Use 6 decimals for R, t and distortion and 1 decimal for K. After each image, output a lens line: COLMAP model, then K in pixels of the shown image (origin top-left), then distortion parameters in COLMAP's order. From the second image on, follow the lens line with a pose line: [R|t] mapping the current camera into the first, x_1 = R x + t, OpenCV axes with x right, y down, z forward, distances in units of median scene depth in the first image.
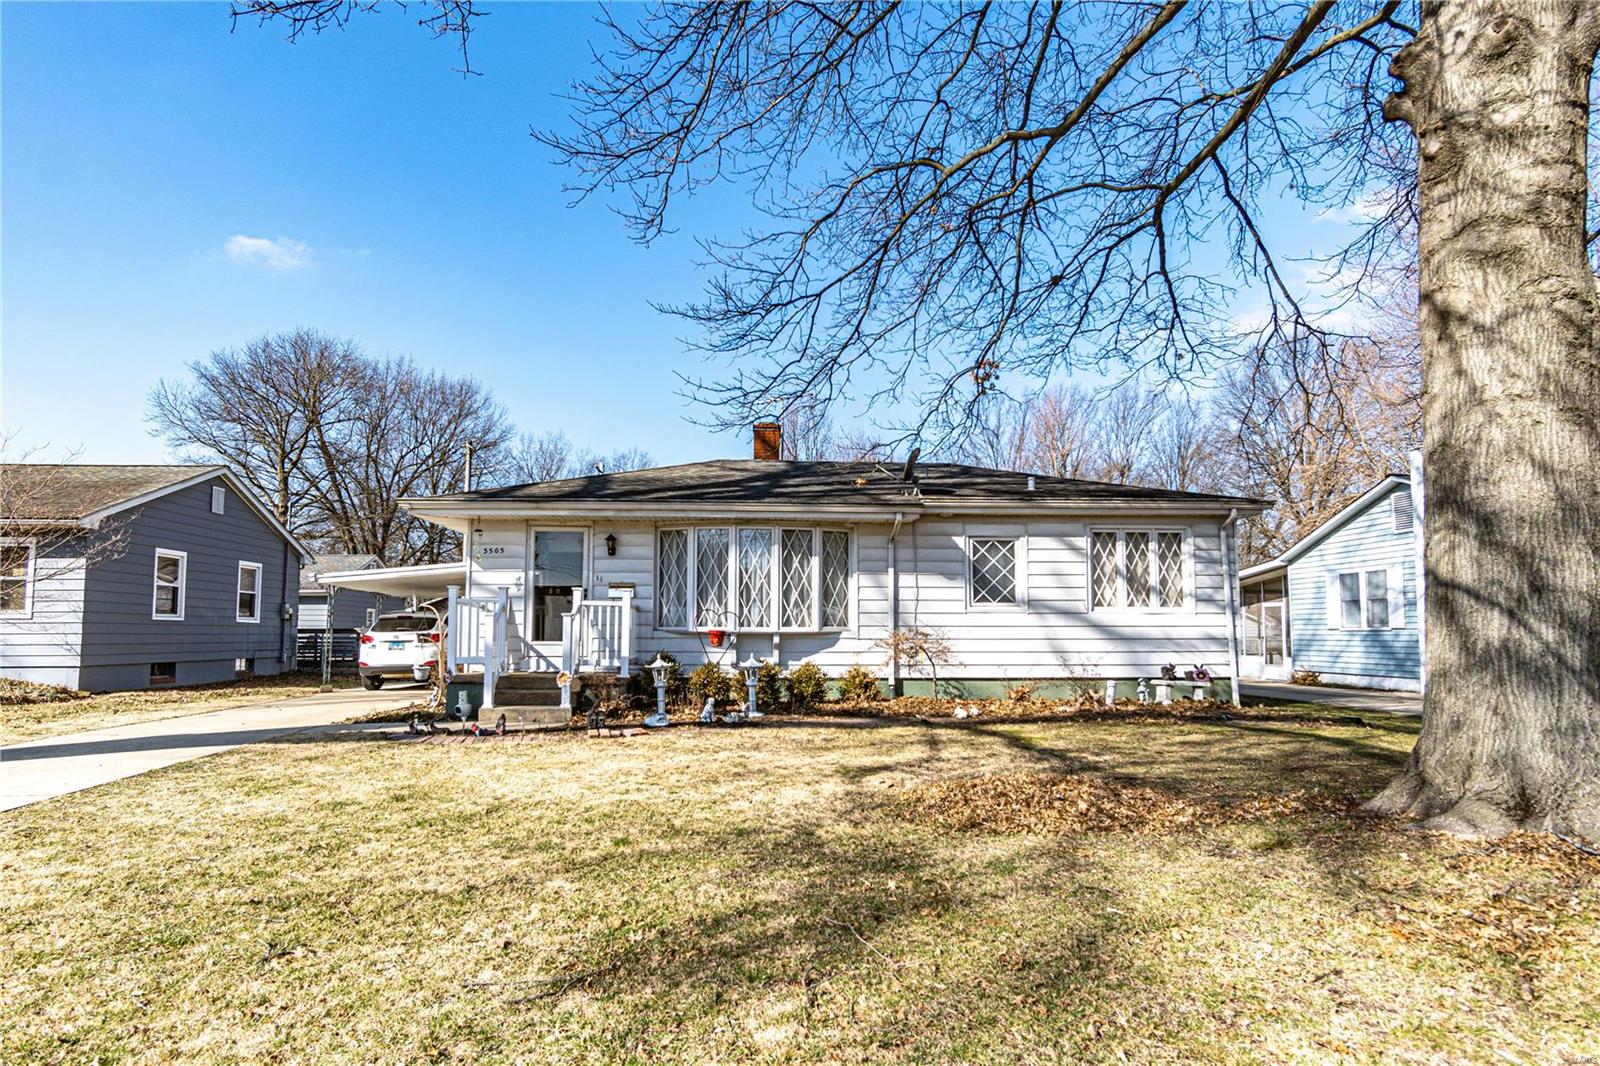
lens RADIAL K [[904.9, 0, 747.4], [0, 904.9, 558.0], [0, 0, 1]] dist [0.000824, 0.000175]
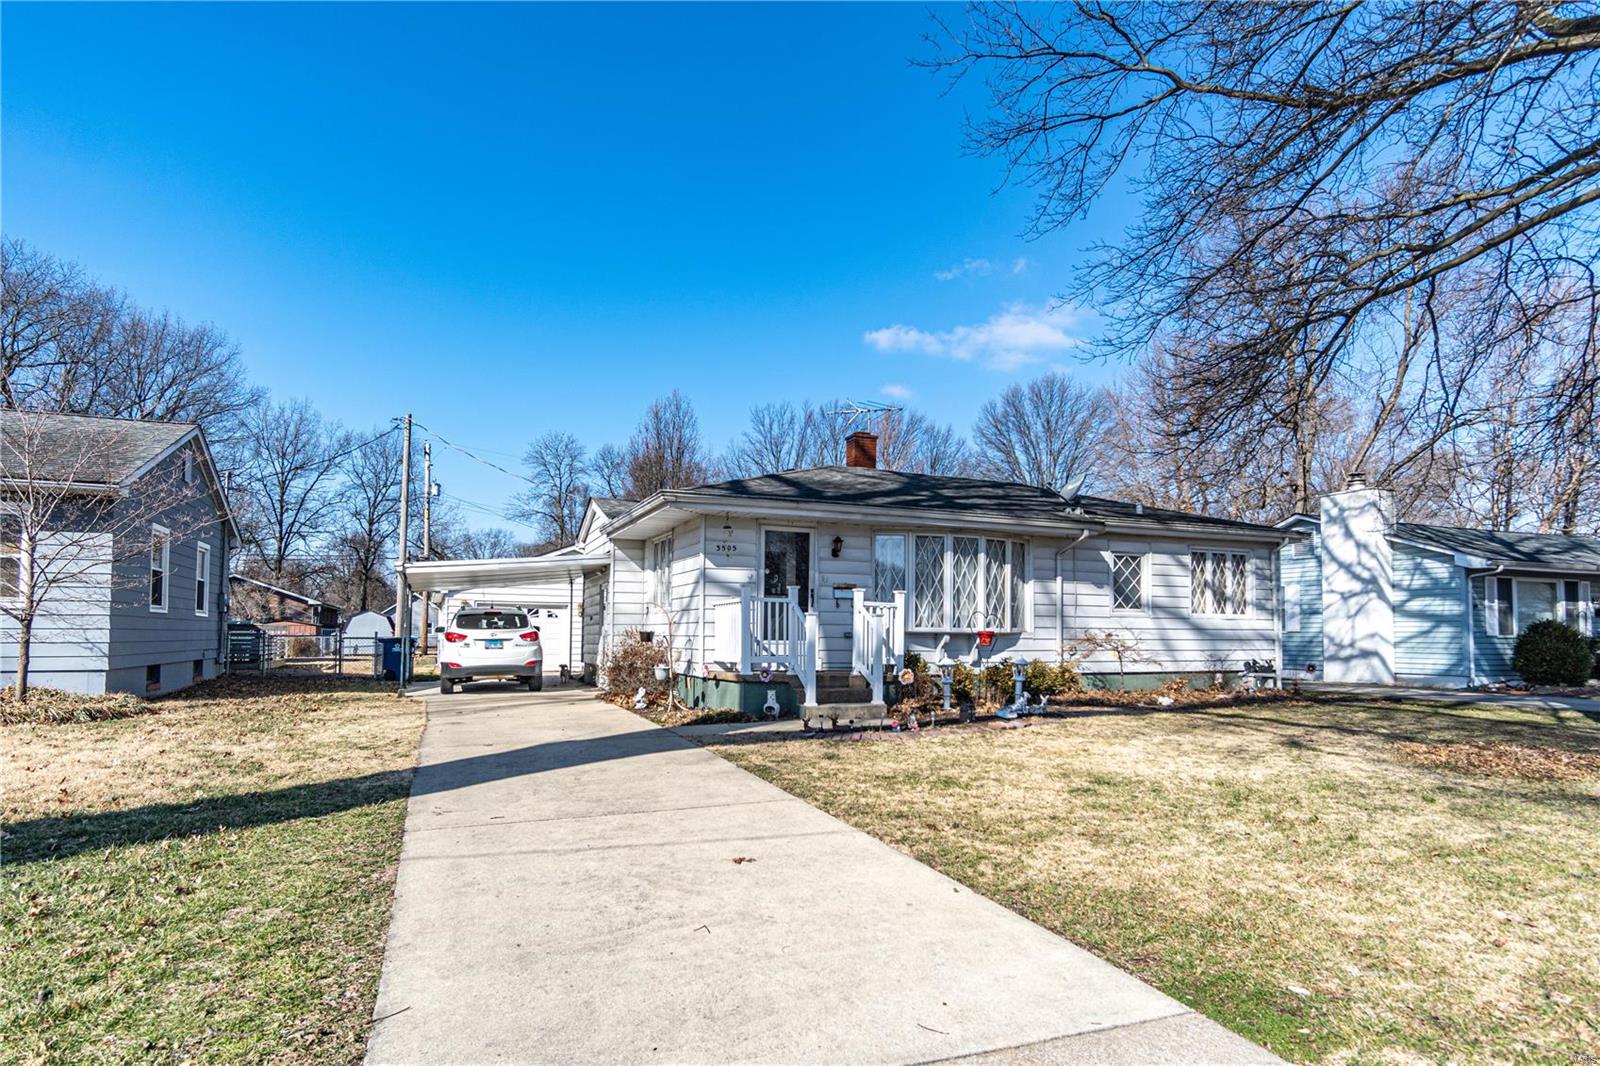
lens RADIAL K [[898.0, 0, 794.4], [0, 898.0, 602.8], [0, 0, 1]] dist [-0.000962, -0.000360]
pose [[0.933535, 0.016950, 0.358087, -0.550911], [-0.035309, 0.998372, 0.044793, 0.004804], [-0.356744, -0.054459, 0.932613, 0.062958]]
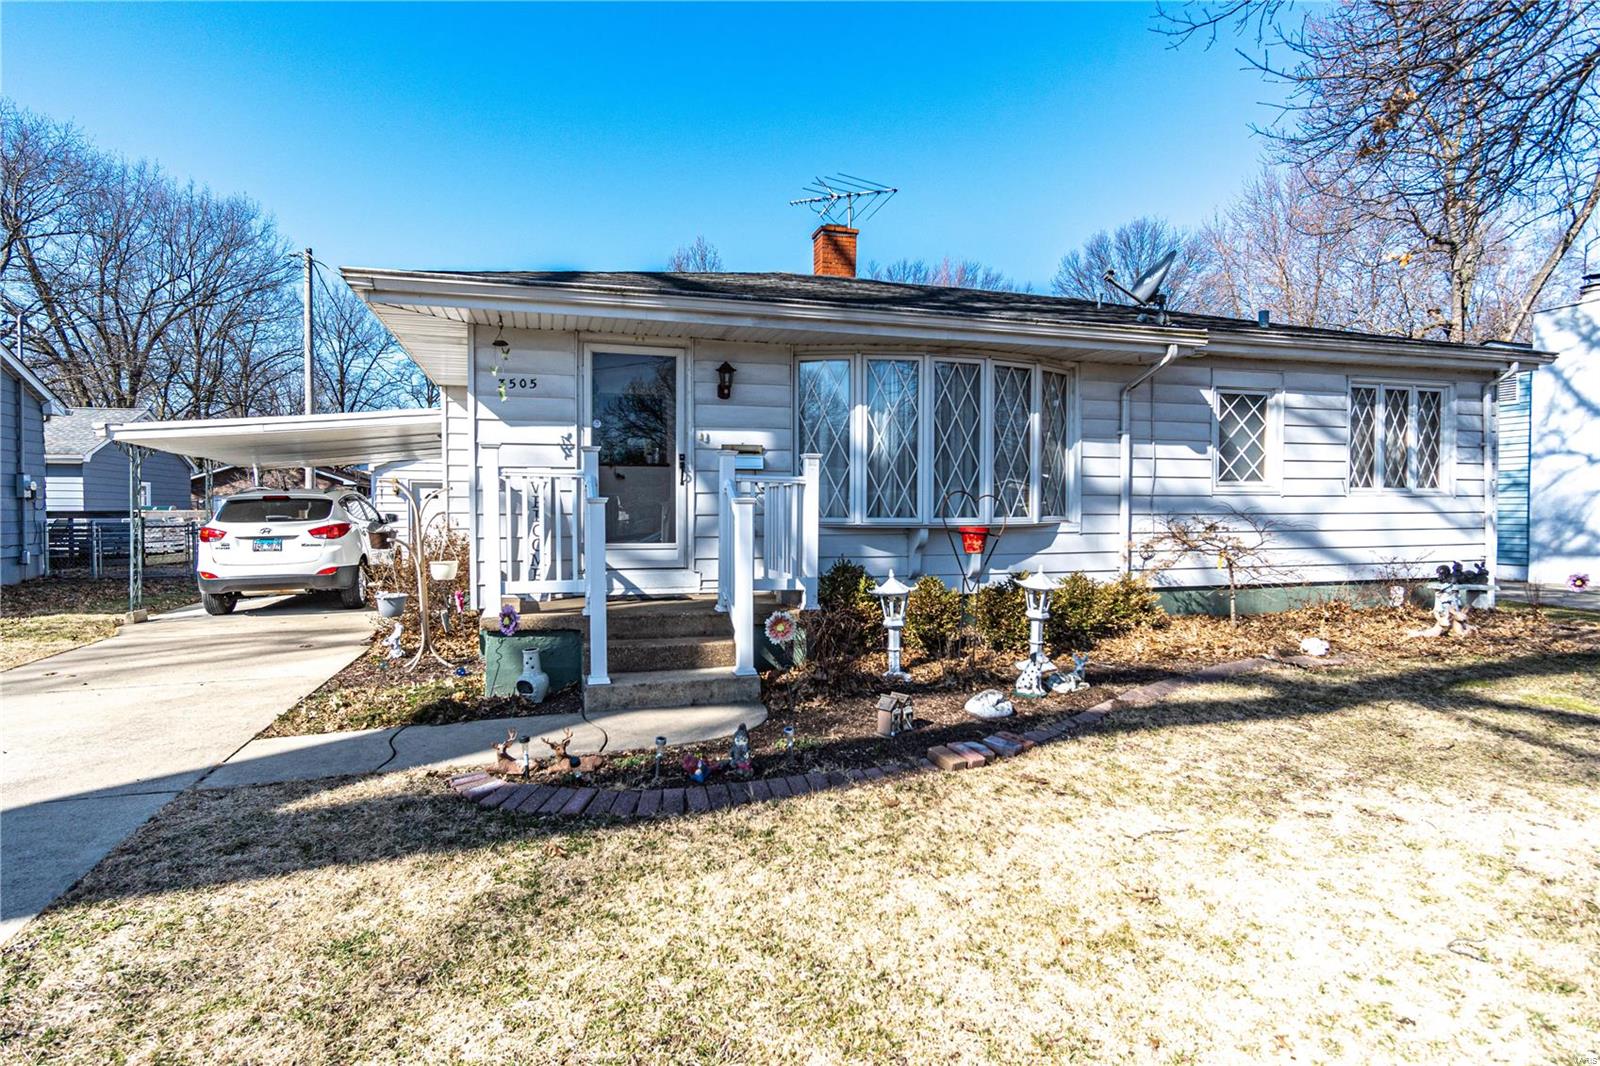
lens RADIAL K [[881.9, 0, 800.0], [0, 881.9, 533.0], [0, 0, 1]] dist [0.003935, 0.001766]
pose [[0.962267, -0.010648, 0.271897, -0.257838], [-0.019869, 0.993817, 0.109240, 0.020427], [-0.271379, -0.110520, 0.956106, 0.416519]]
